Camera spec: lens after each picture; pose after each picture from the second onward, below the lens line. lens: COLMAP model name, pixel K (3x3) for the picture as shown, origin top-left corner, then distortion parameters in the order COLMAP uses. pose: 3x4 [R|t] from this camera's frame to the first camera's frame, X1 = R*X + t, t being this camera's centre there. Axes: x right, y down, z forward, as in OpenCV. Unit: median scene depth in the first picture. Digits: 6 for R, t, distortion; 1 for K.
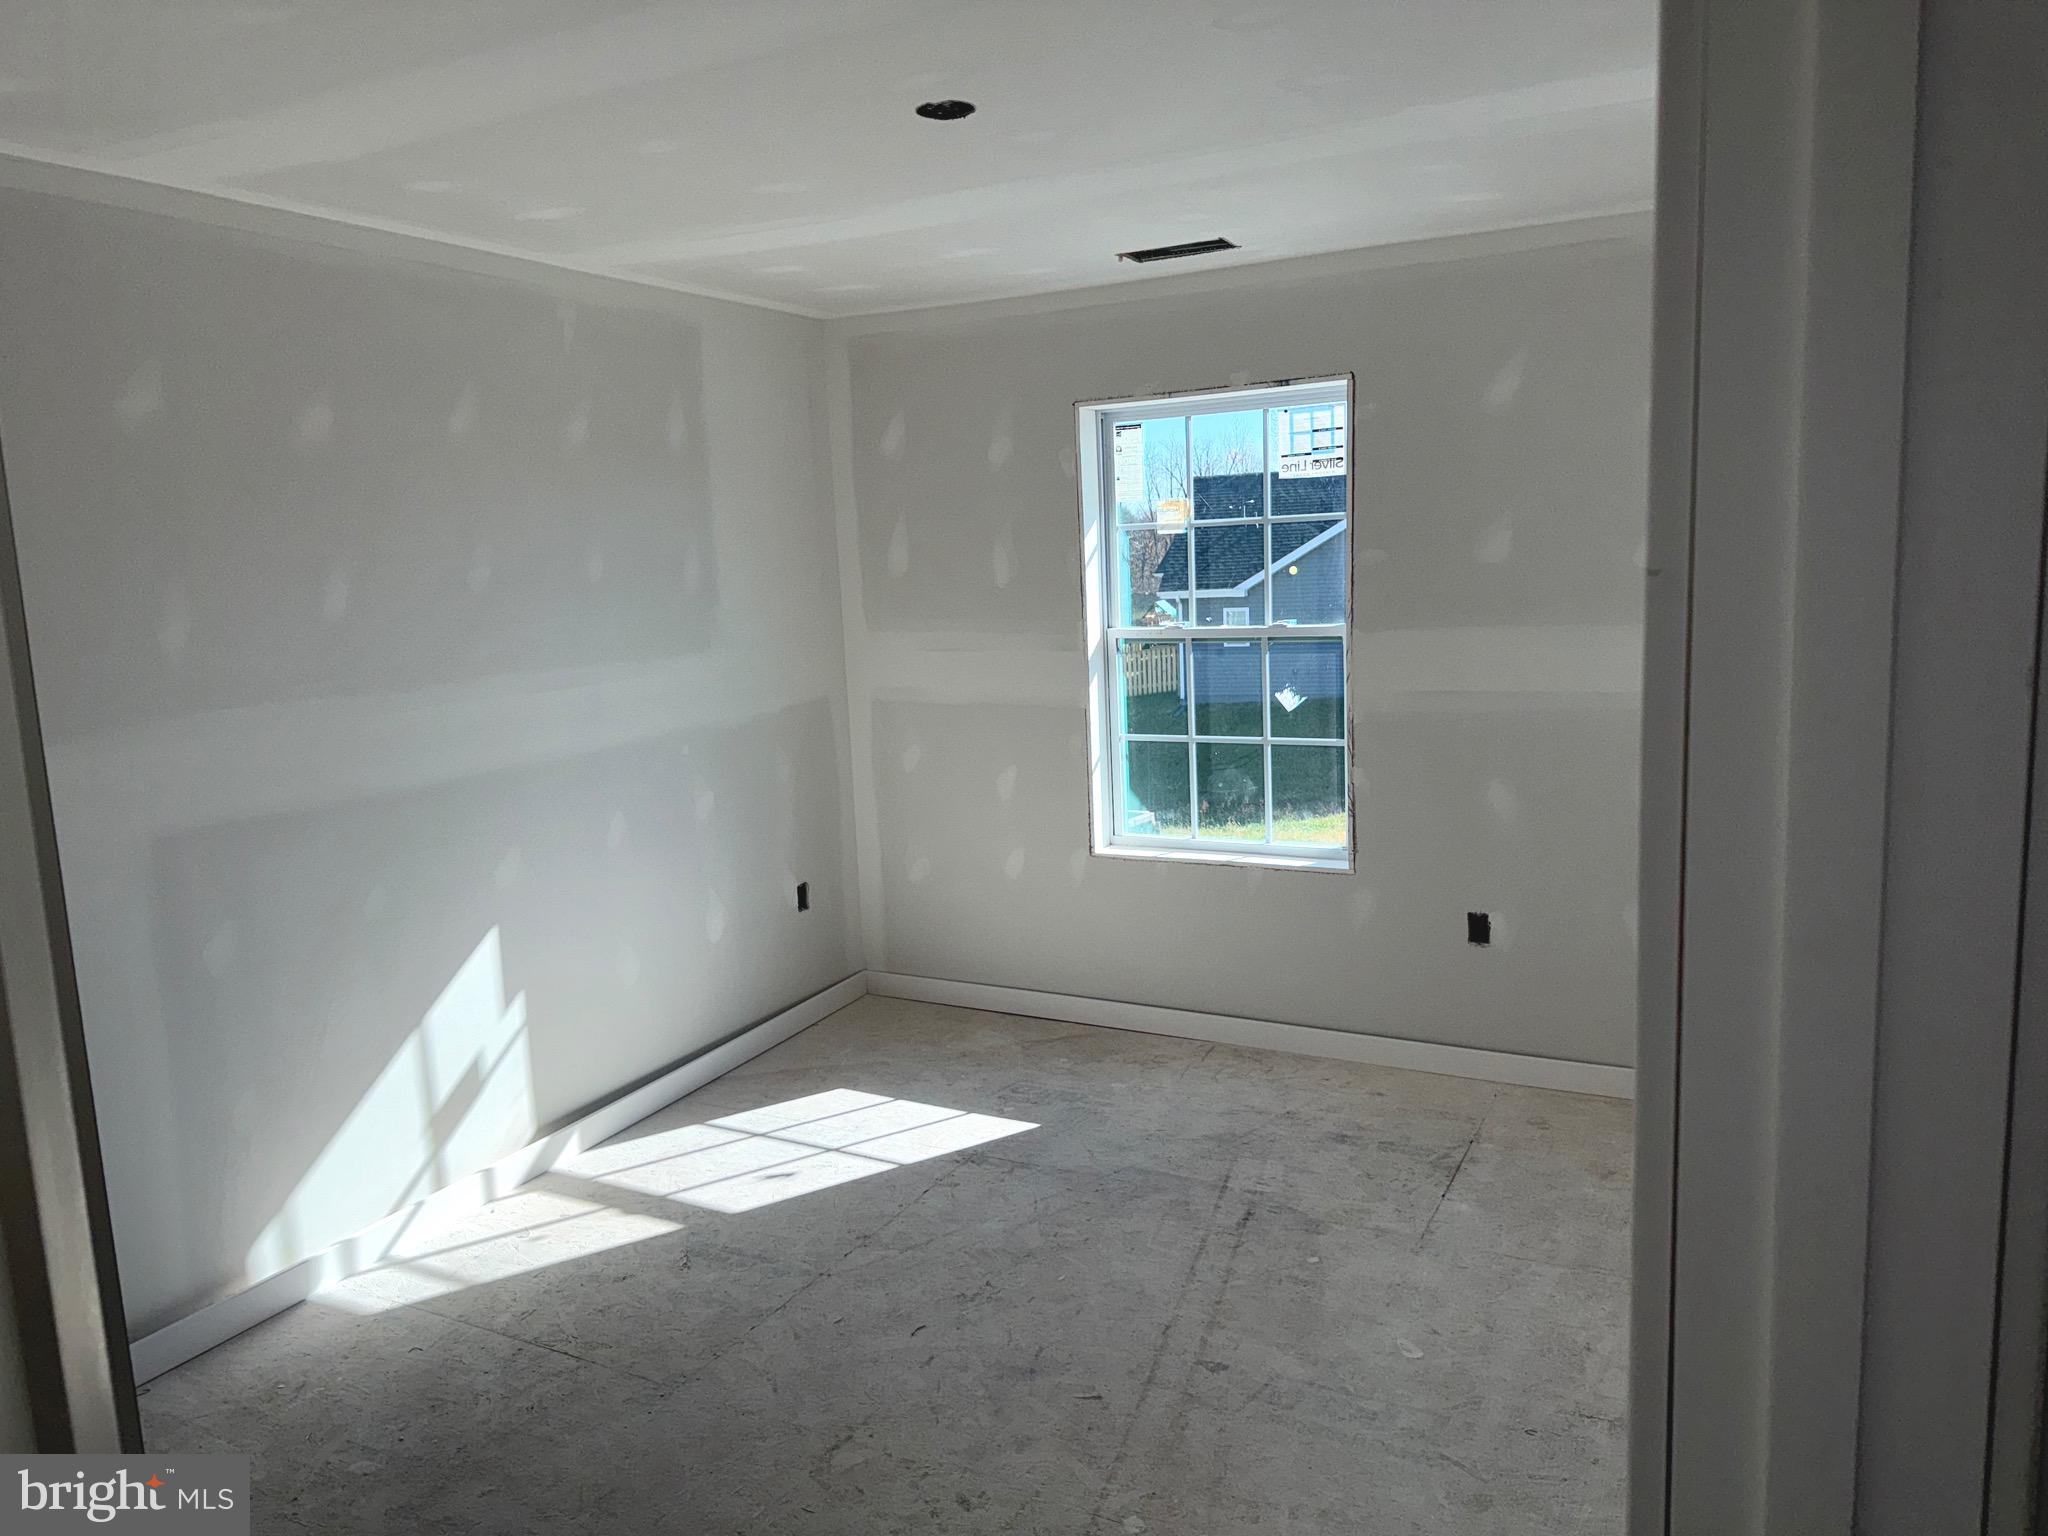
lens RADIAL K [[1428.8, 0, 1024.0], [0, 1428.8, 768.0], [0, 0, 1]] dist [0.092556, -0.118658]
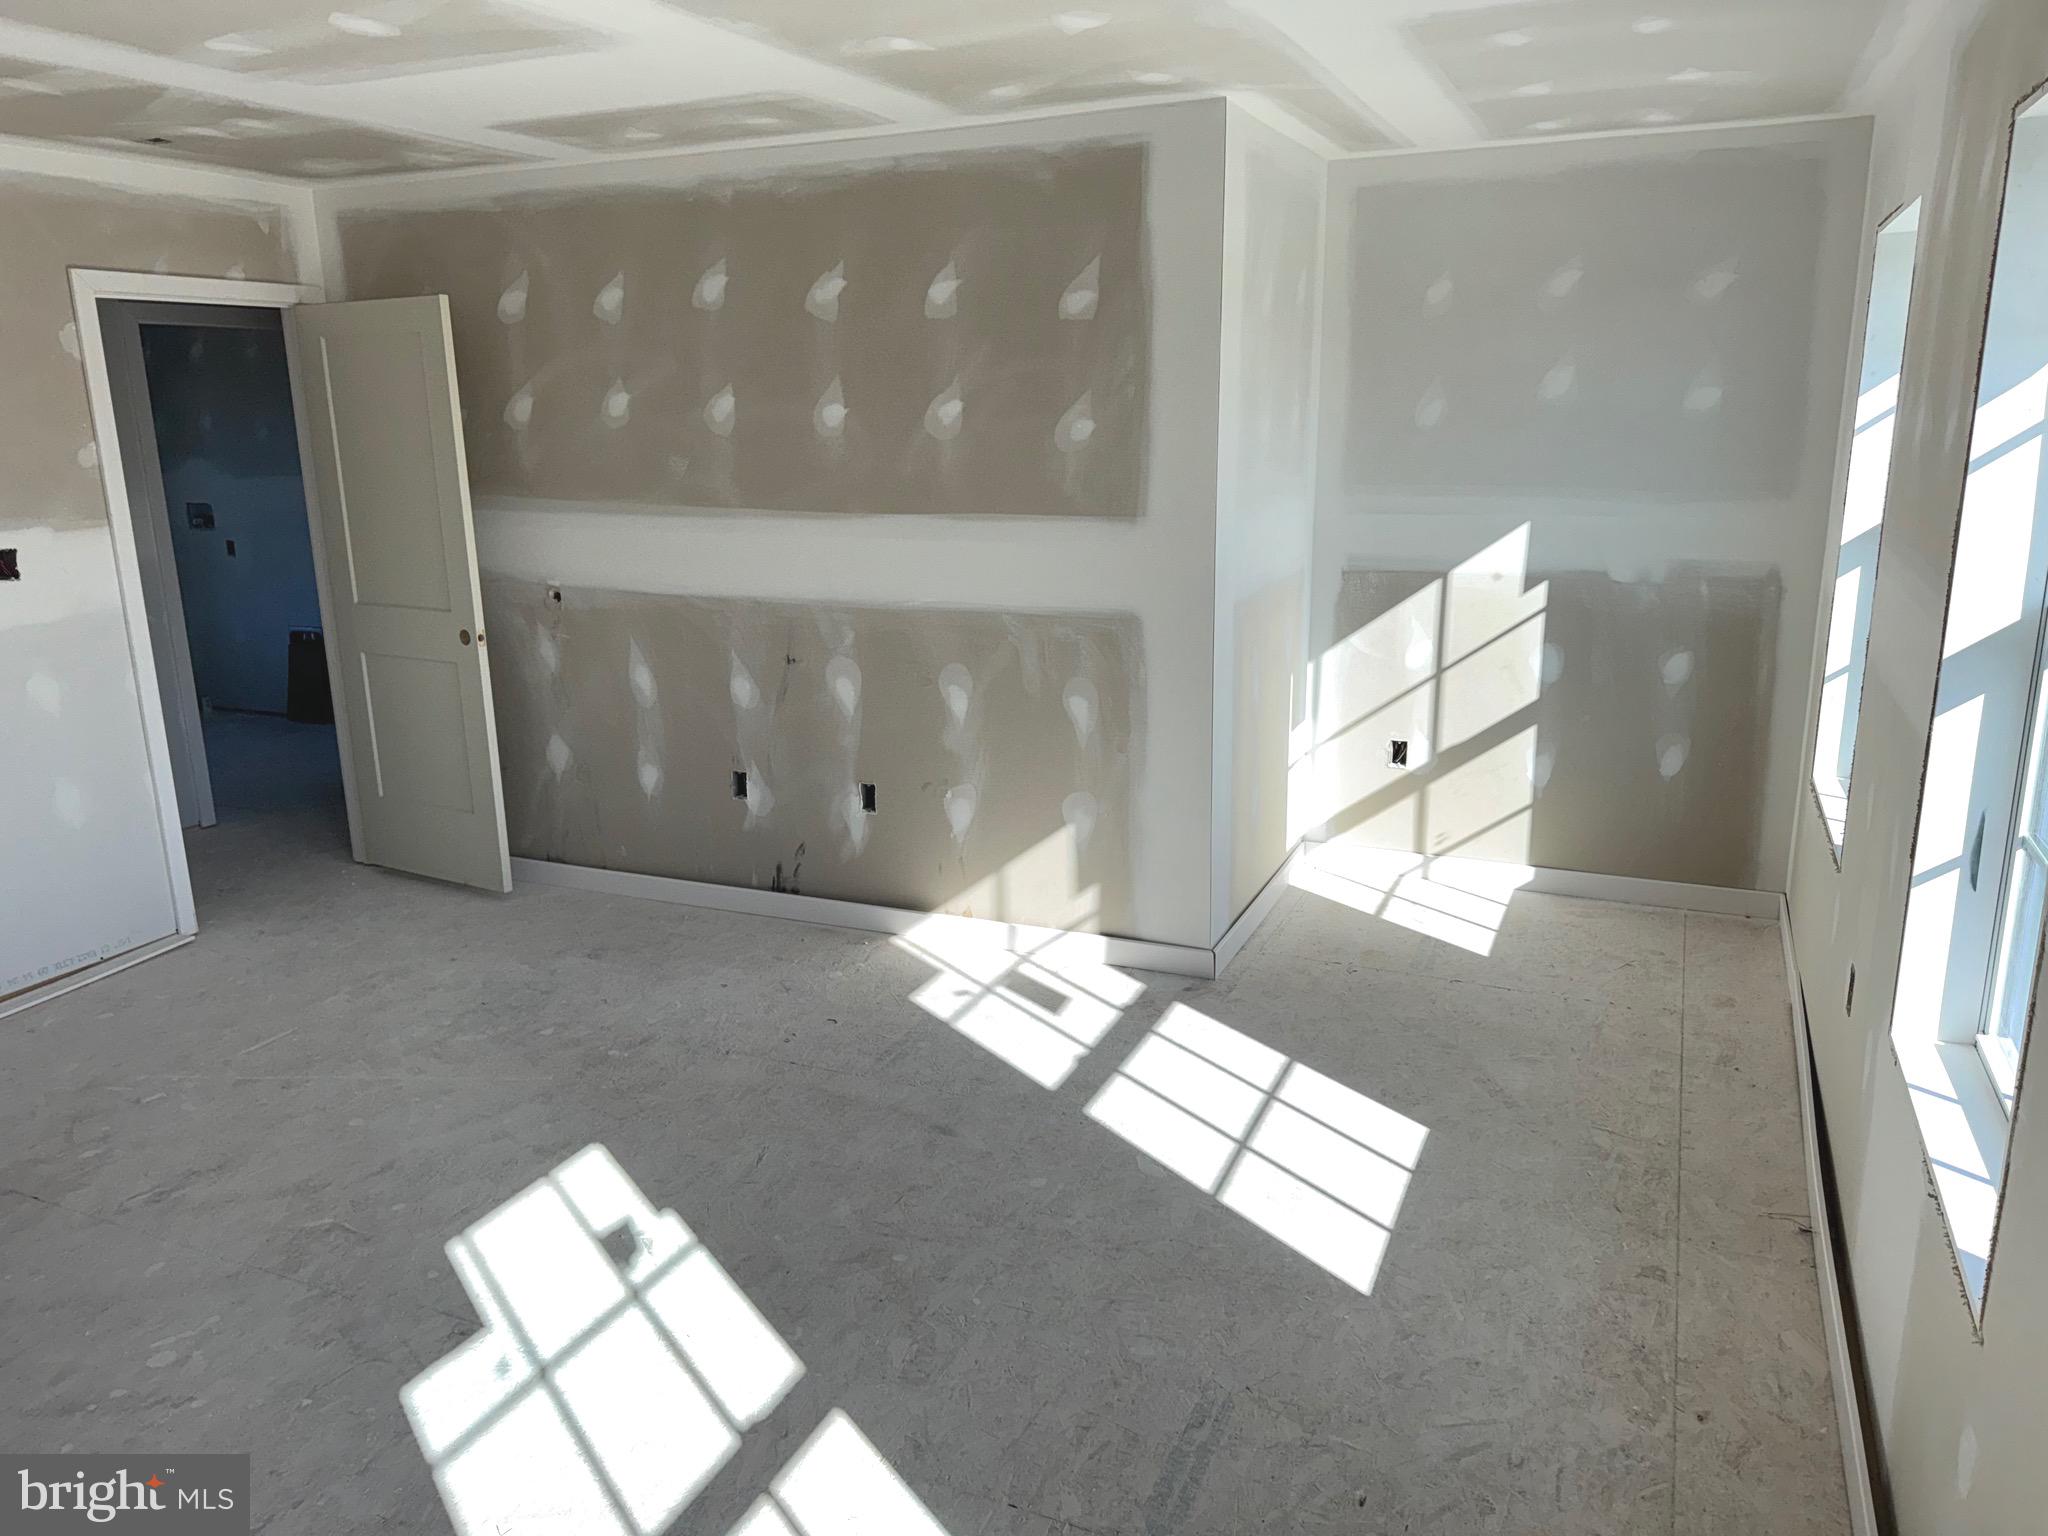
lens RADIAL K [[1459.6, 0, 1024.0], [0, 1459.6, 768.0], [0, 0, 1]] dist [0.066913, -0.132235]
pose [[0.076548, 0.292969, -0.953053, 0.541072], [-0.151701, 0.948151, 0.279278, -0.141340], [0.985458, 0.123201, 0.117022, 0.683889]]
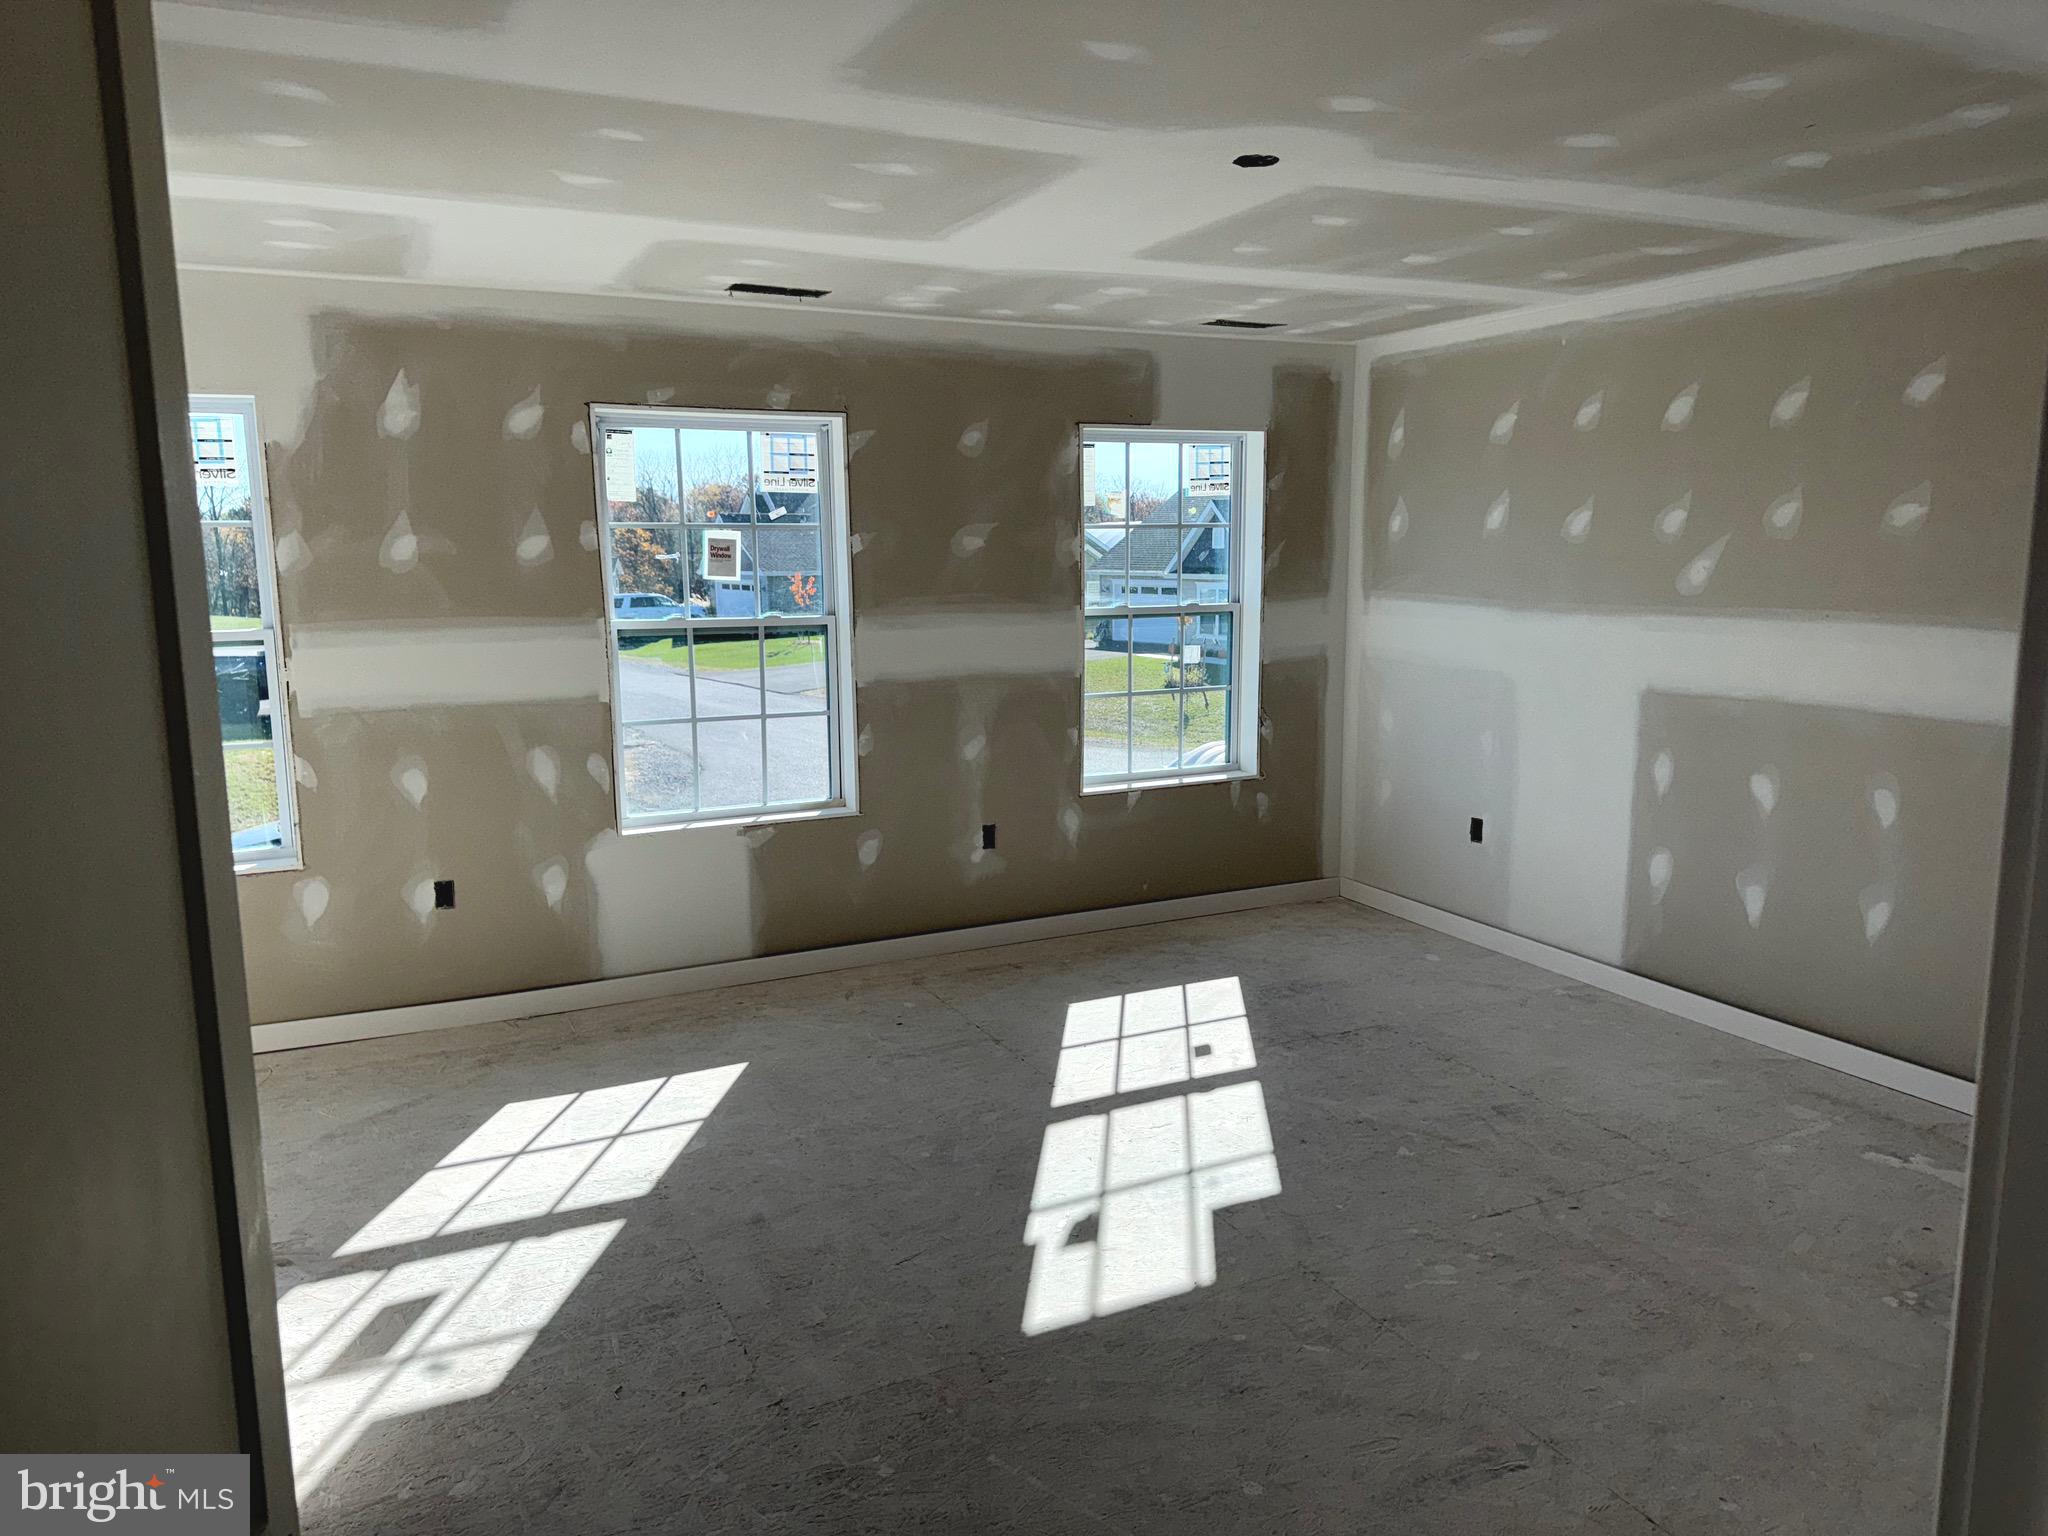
lens RADIAL K [[1428.8, 0, 1024.0], [0, 1428.8, 768.0], [0, 0, 1]] dist [0.092556, -0.118658]
pose [[0.576165, -0.084672, 0.812935, -0.689680], [0.113338, 0.993287, 0.023129, 0.021340], [-0.809437, 0.078810, 0.581894, 0.162073]]
